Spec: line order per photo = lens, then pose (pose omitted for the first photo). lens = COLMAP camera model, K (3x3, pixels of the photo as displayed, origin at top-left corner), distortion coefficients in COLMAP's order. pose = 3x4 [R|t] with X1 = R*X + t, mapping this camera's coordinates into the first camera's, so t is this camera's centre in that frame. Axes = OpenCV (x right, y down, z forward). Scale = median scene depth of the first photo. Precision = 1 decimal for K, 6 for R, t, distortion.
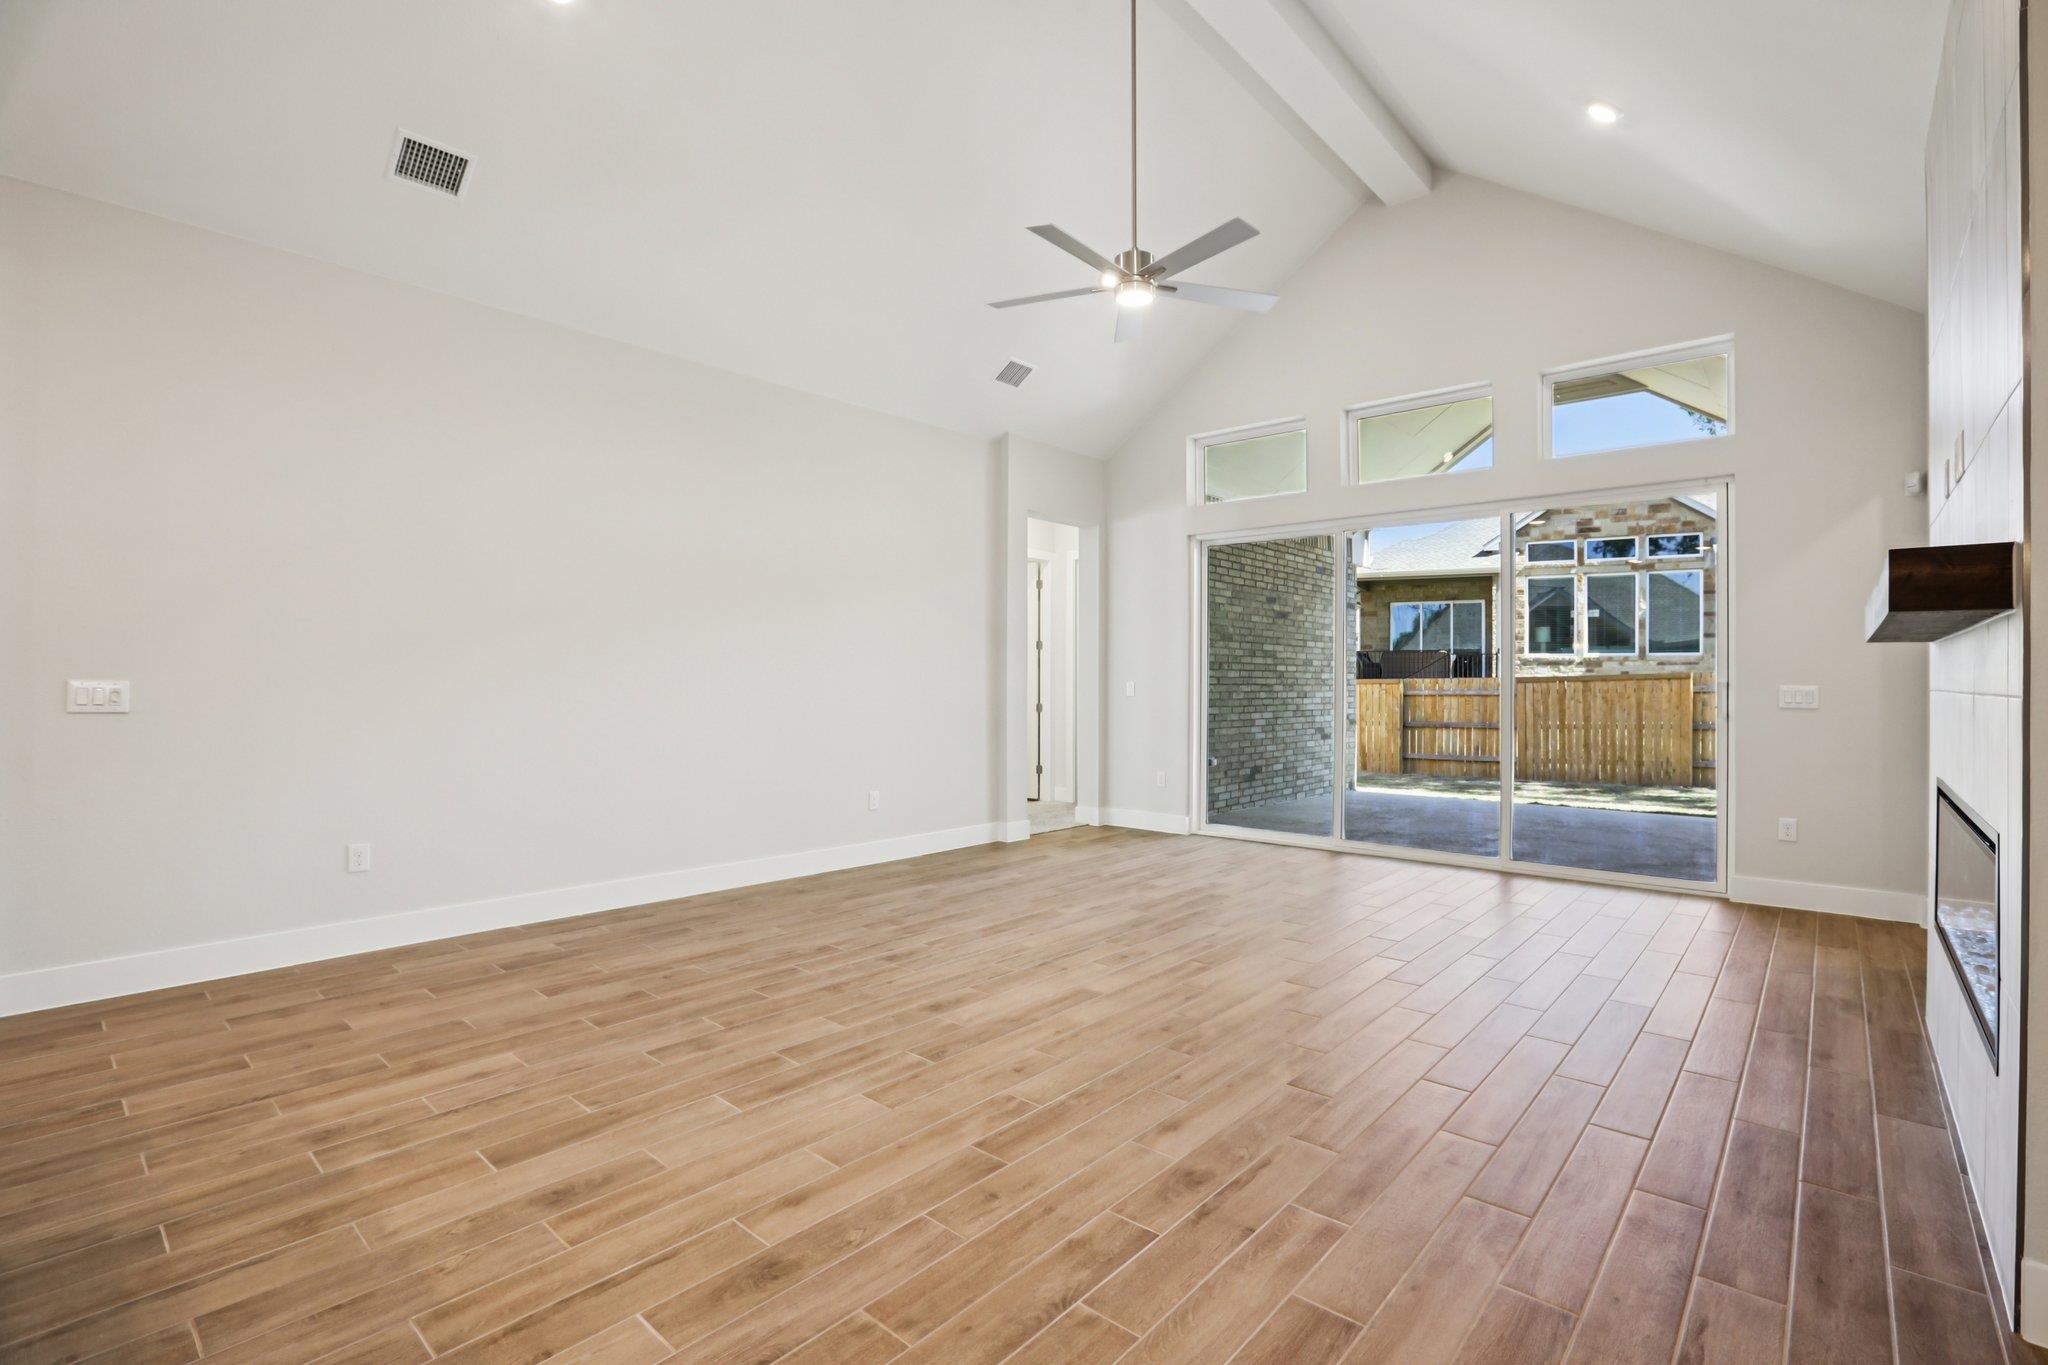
lens RADIAL K [[930.3, 0, 1039.5], [0, 930.3, 684.6], [0, 0, 1]] dist [-0.047660, 0.012407]
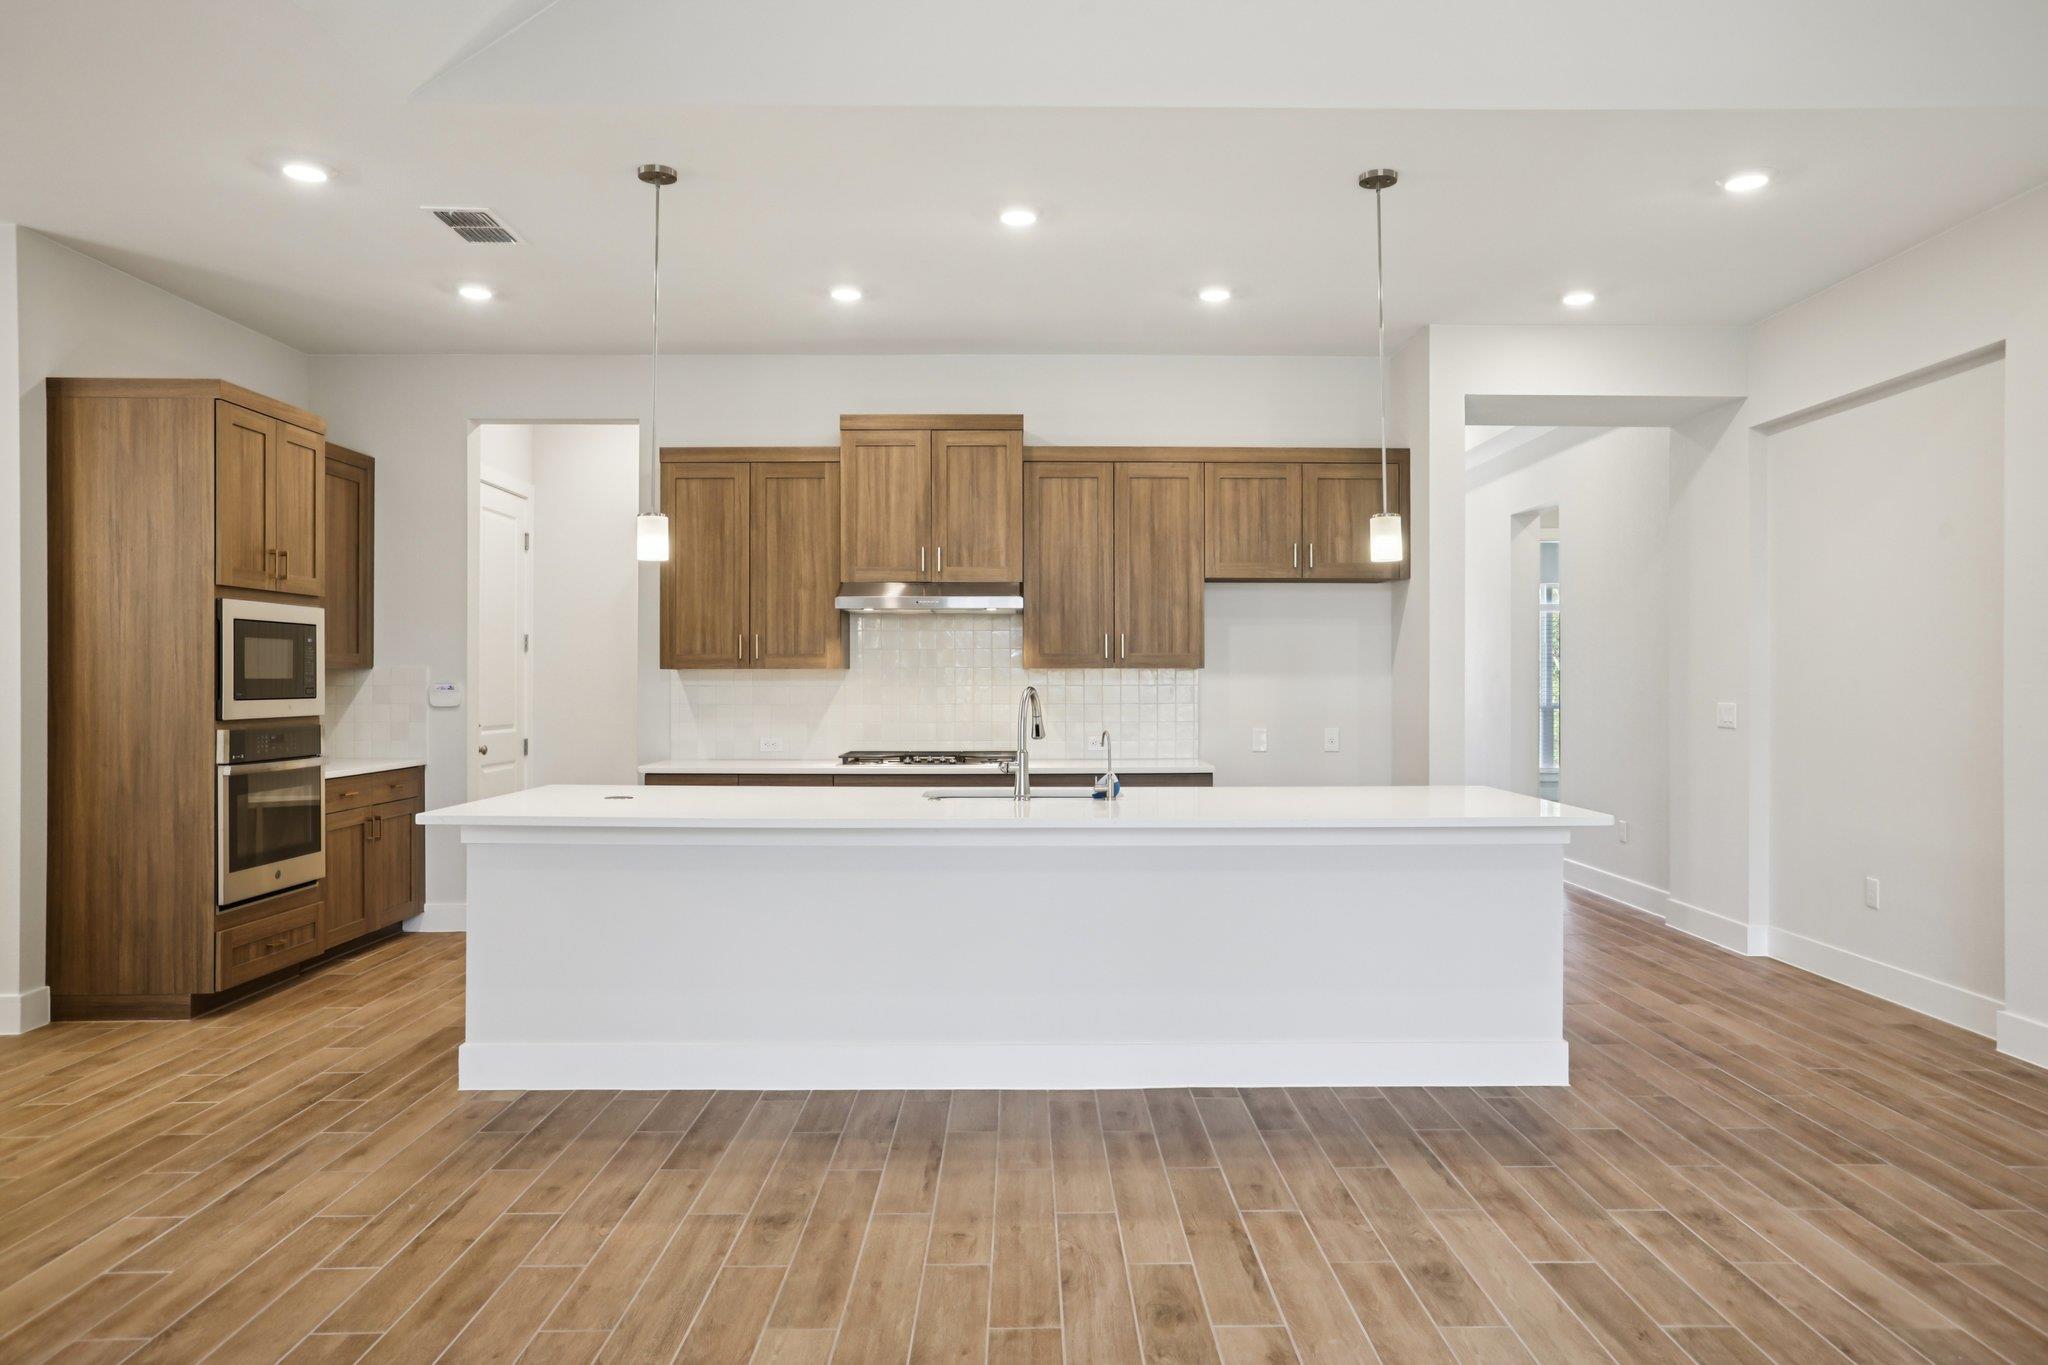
lens RADIAL K [[1341.2, 0, 1030.9], [0, 1341.2, 680.1], [0, 0, 1]] dist [-0.046448, 0.073714]
pose [[-0.749440, -0.001108, -0.662072, 0.563125], [-0.003102, 0.999993, 0.001838, -0.043440], [0.662066, 0.003432, -0.749438, 1.407127]]
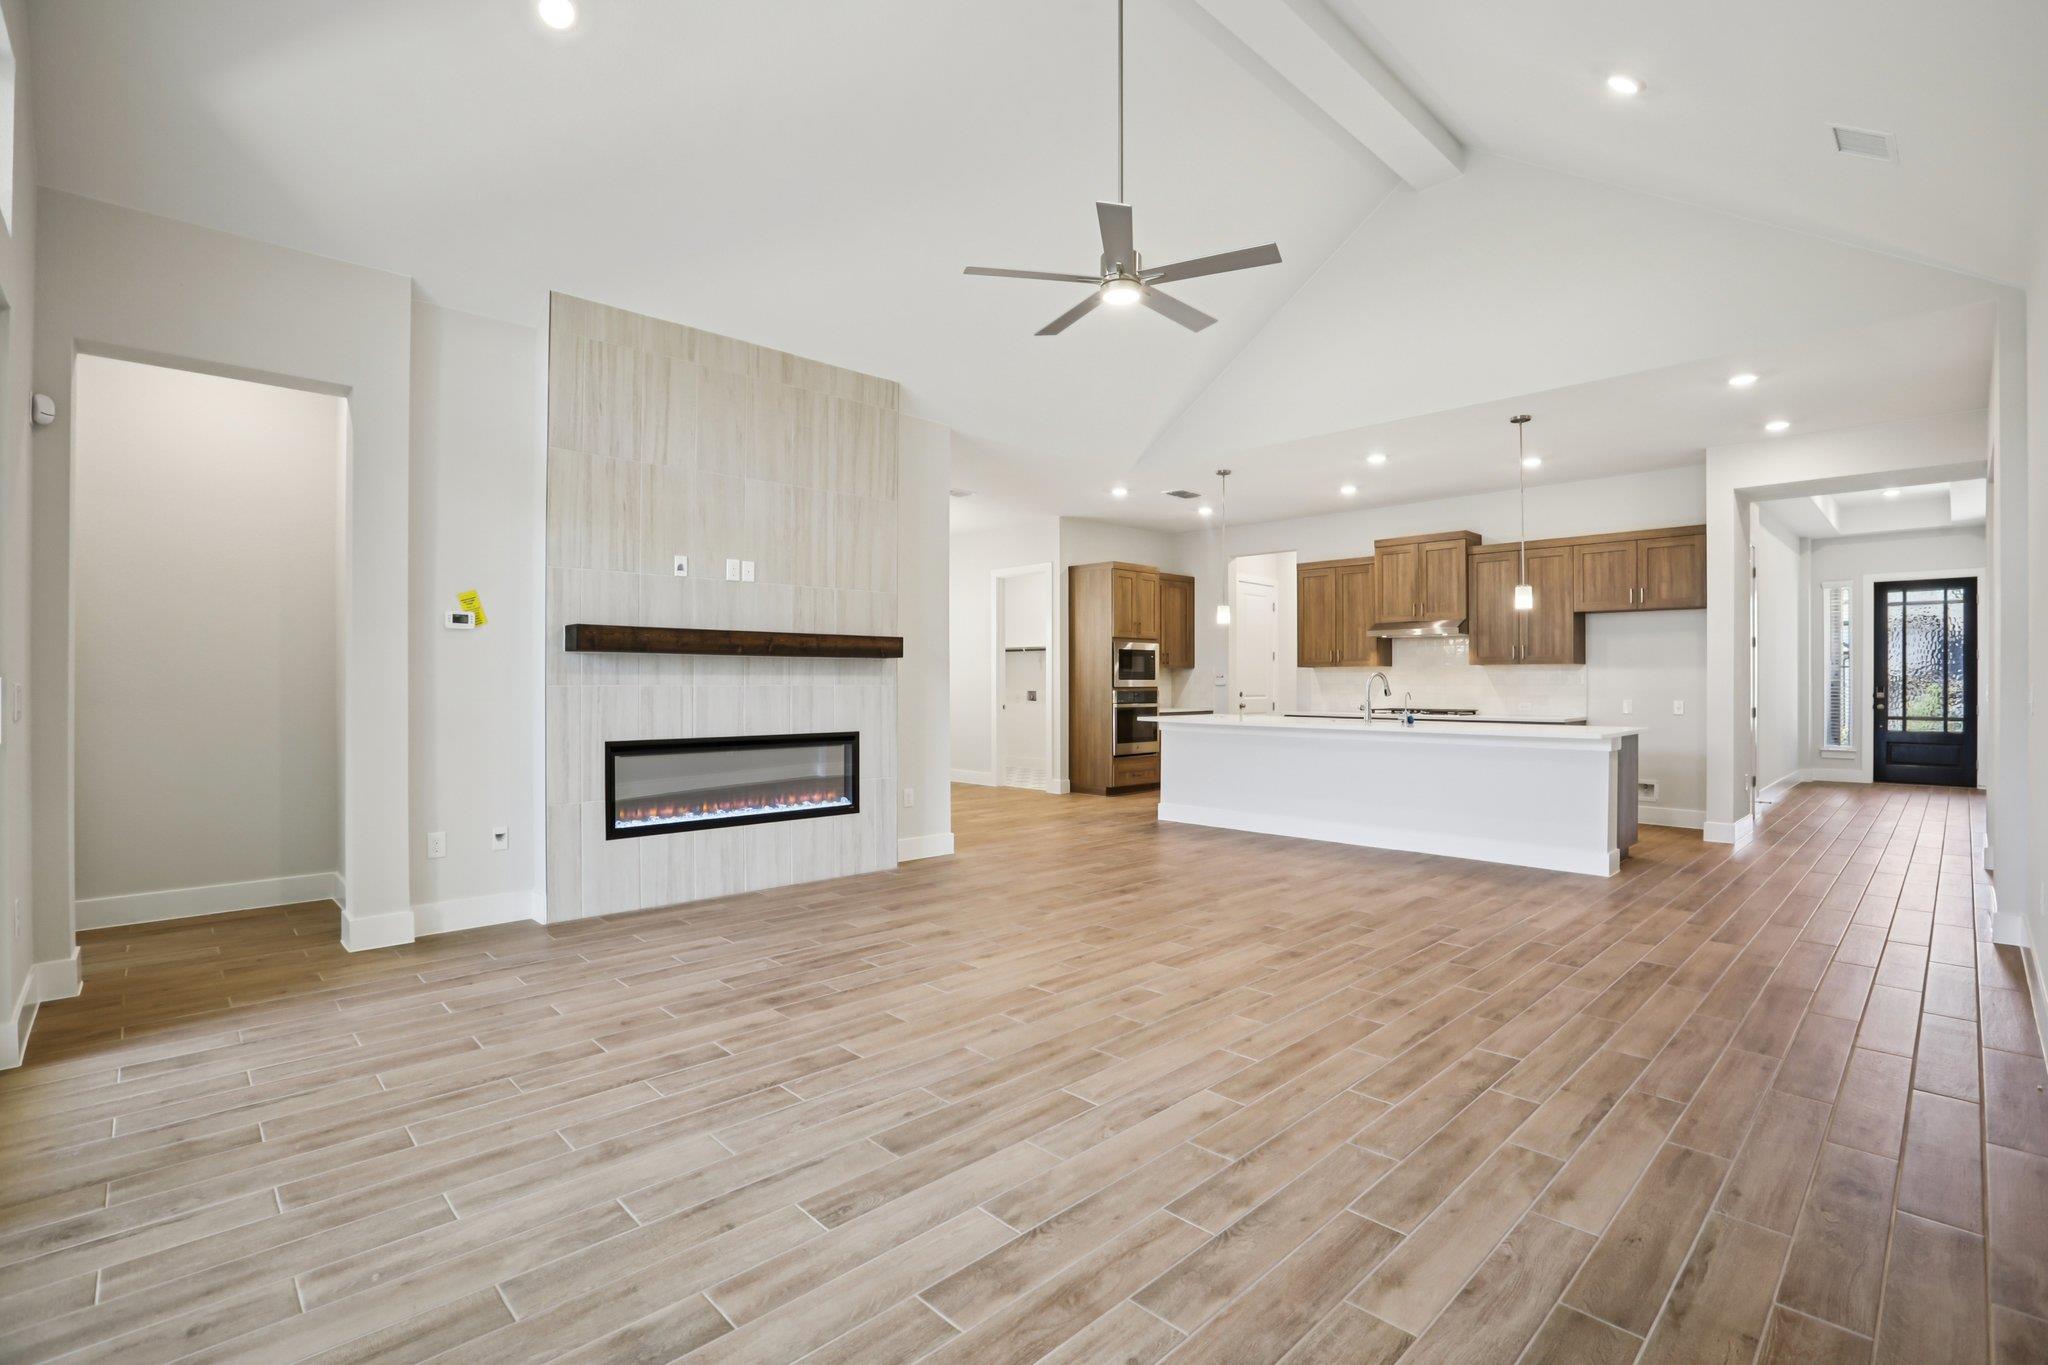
lens RADIAL K [[934.8, 0, 1024.0], [0, 934.8, 682.5], [0, 0, 1]] dist [-0.071393, 0.012548]
pose [[-0.995337, -0.002707, 0.096416, 0.158285], [-0.002283, 0.999987, 0.004509, -0.009928], [-0.096426, 0.004268, -0.995331, 2.877679]]
